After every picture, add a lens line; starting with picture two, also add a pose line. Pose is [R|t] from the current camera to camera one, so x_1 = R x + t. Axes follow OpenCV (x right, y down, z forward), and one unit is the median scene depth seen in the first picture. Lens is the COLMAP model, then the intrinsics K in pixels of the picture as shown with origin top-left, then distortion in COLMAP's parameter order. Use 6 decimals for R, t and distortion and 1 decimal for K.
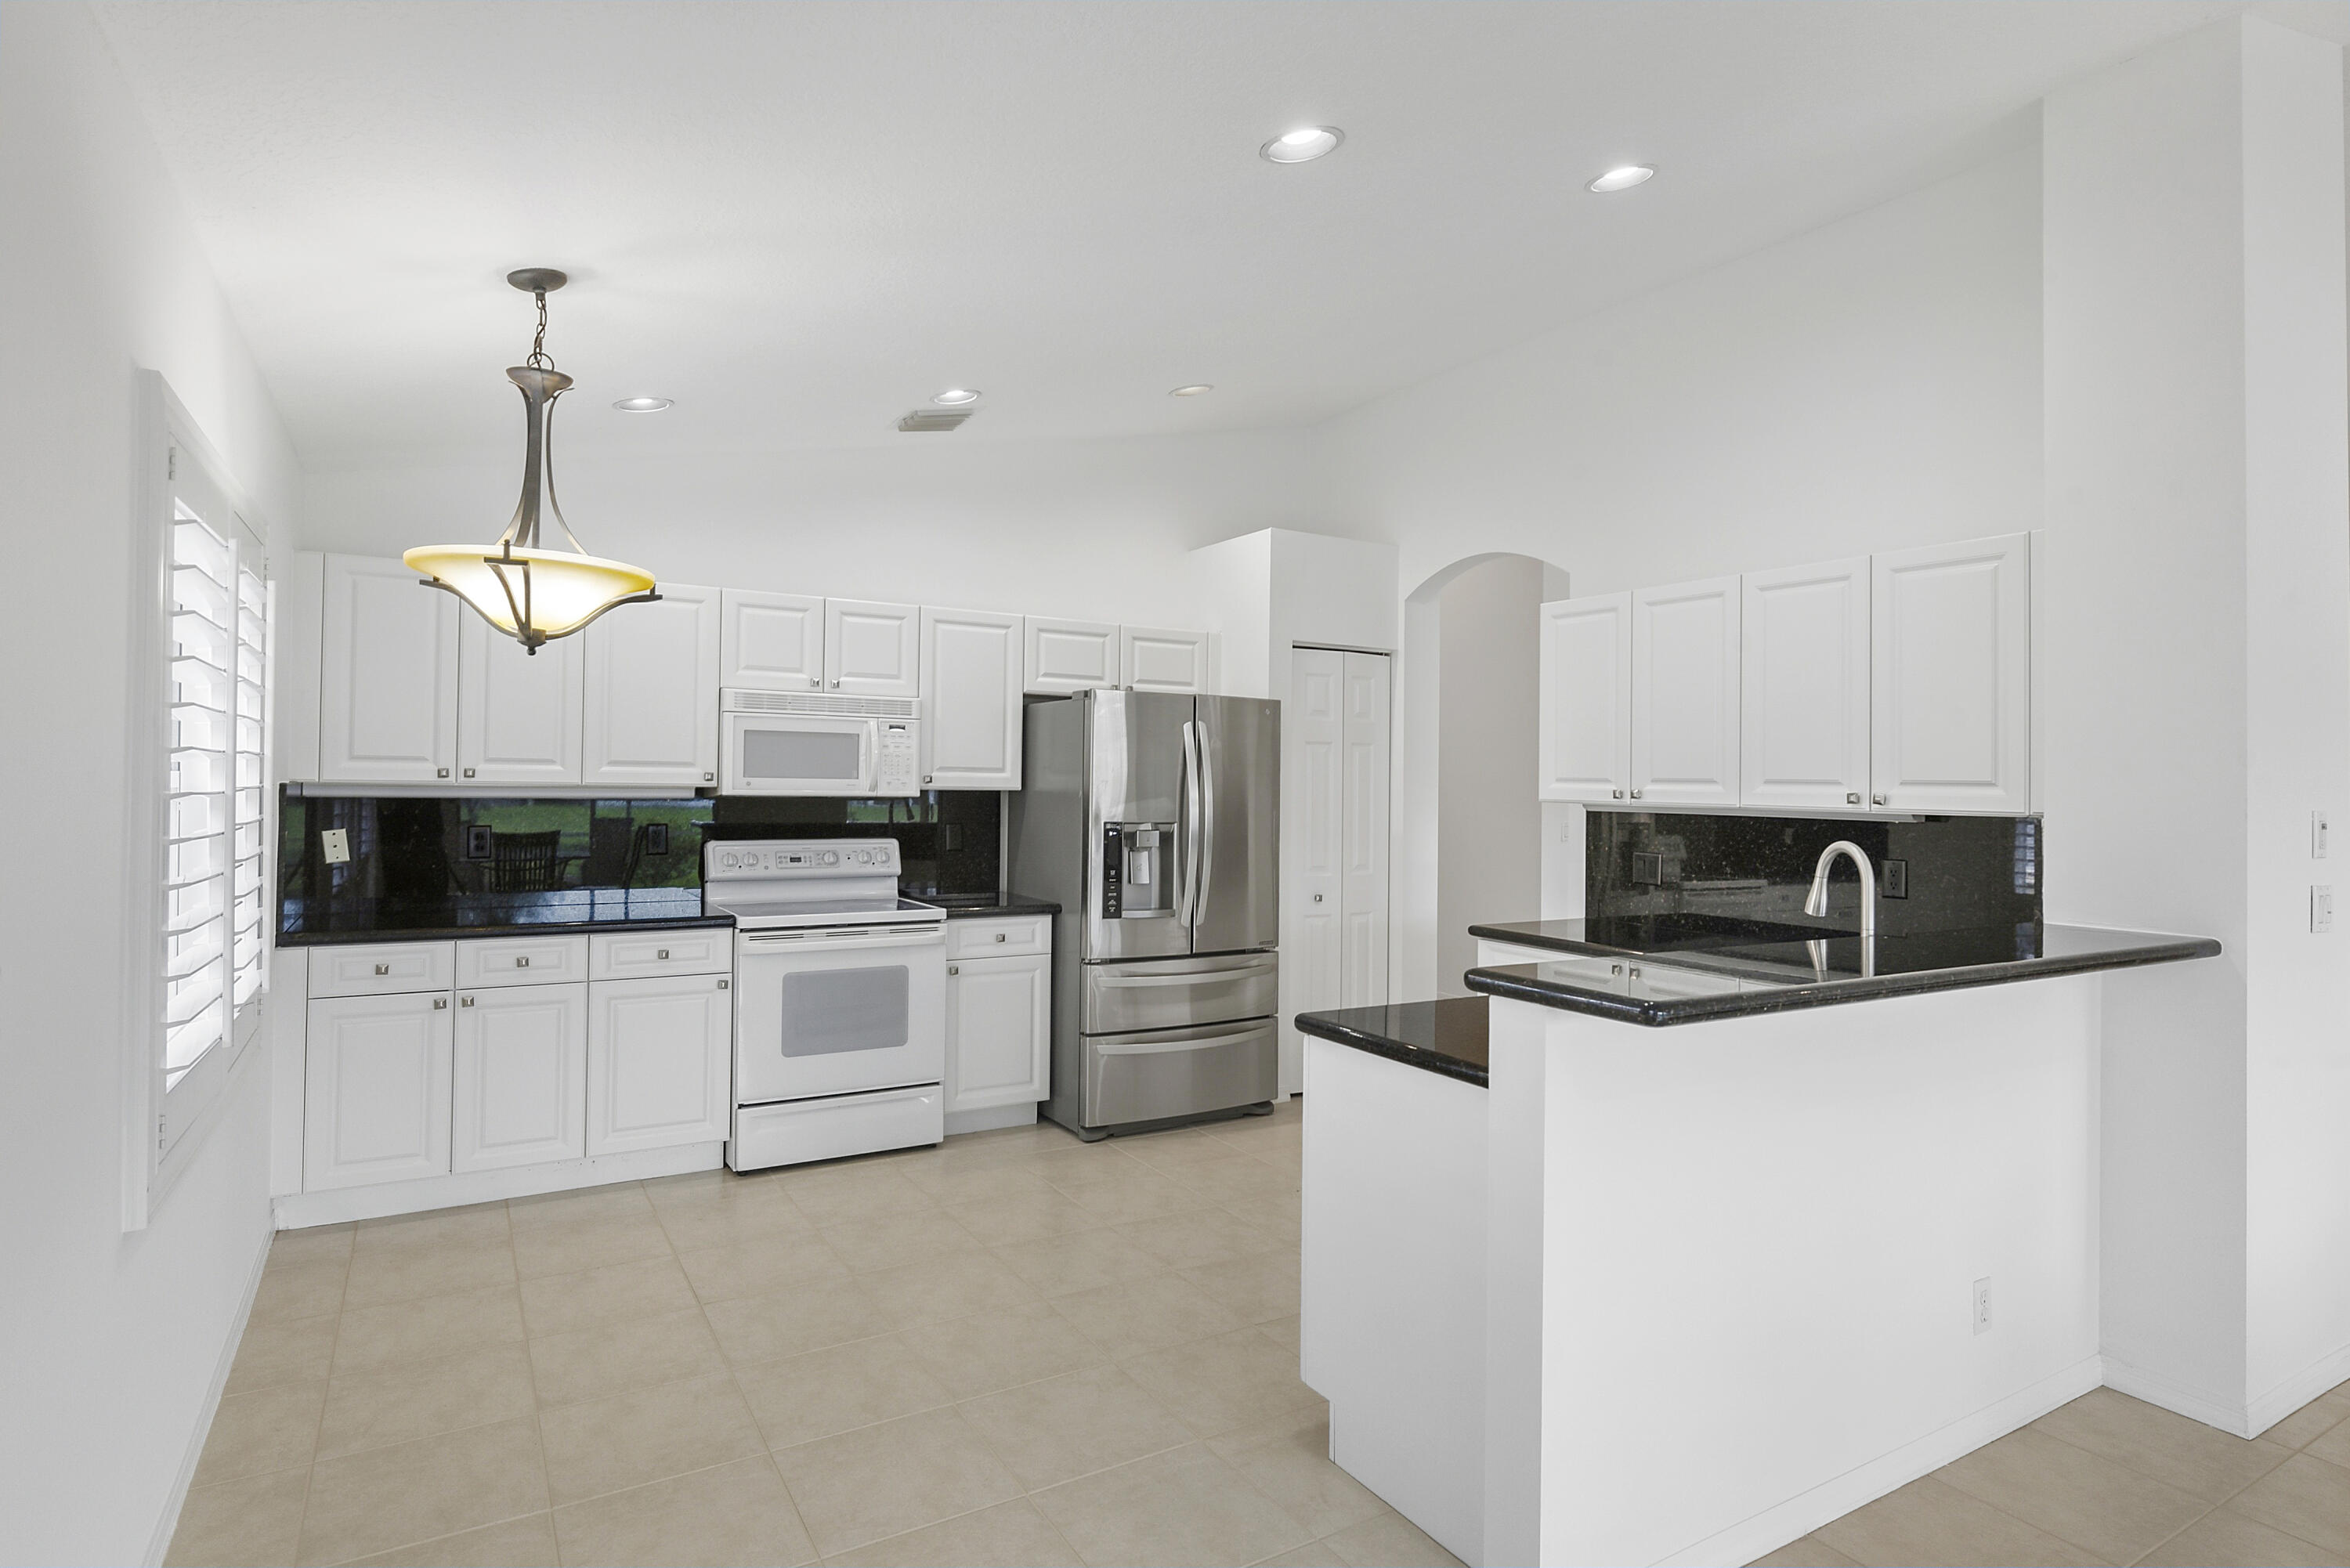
lens RADIAL K [[1234.1, 0, 1179.5], [0, 1234.1, 766.0], [0, 0, 1]] dist [-0.000746, 0.000190]
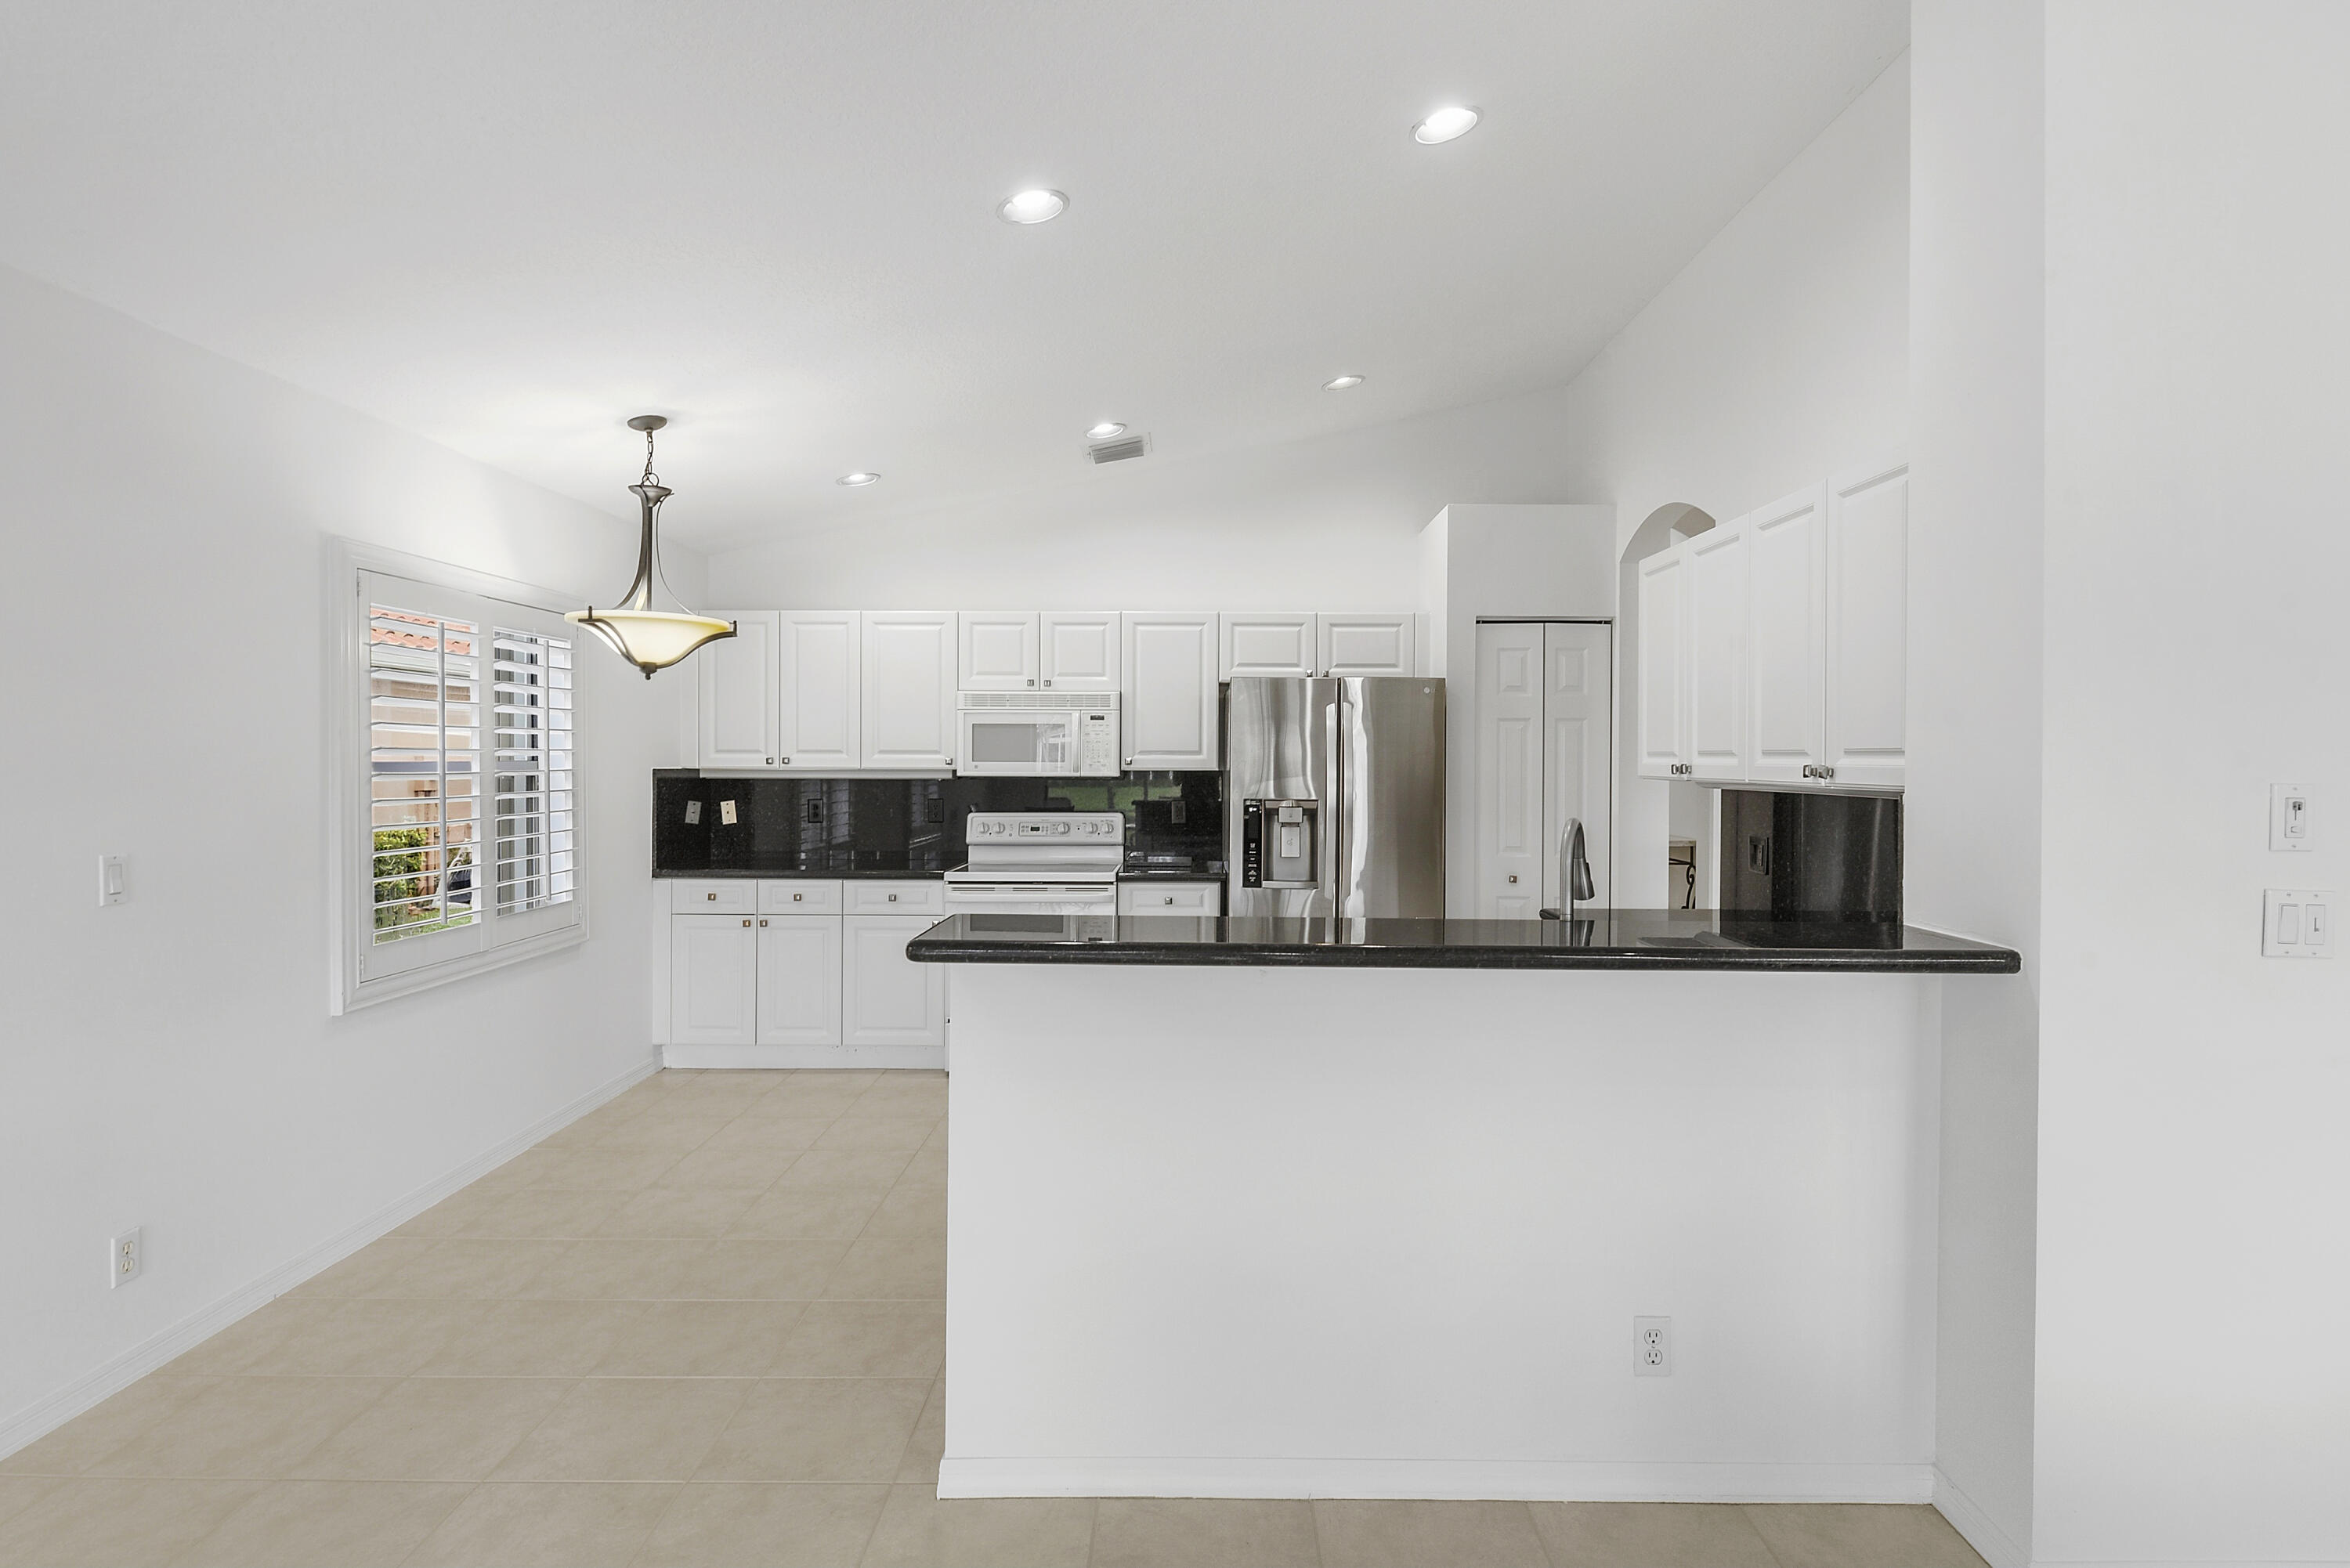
lens RADIAL K [[1234.1, 0, 1191.8], [0, 1234.1, 771.7], [0, 0, 1]] dist [-0.000746, 0.000190]
pose [[0.852297, -0.007016, -0.523011, 0.468846], [0.016081, 0.999789, 0.012794, 0.006650], [0.522811, -0.019315, 0.852230, 0.048707]]
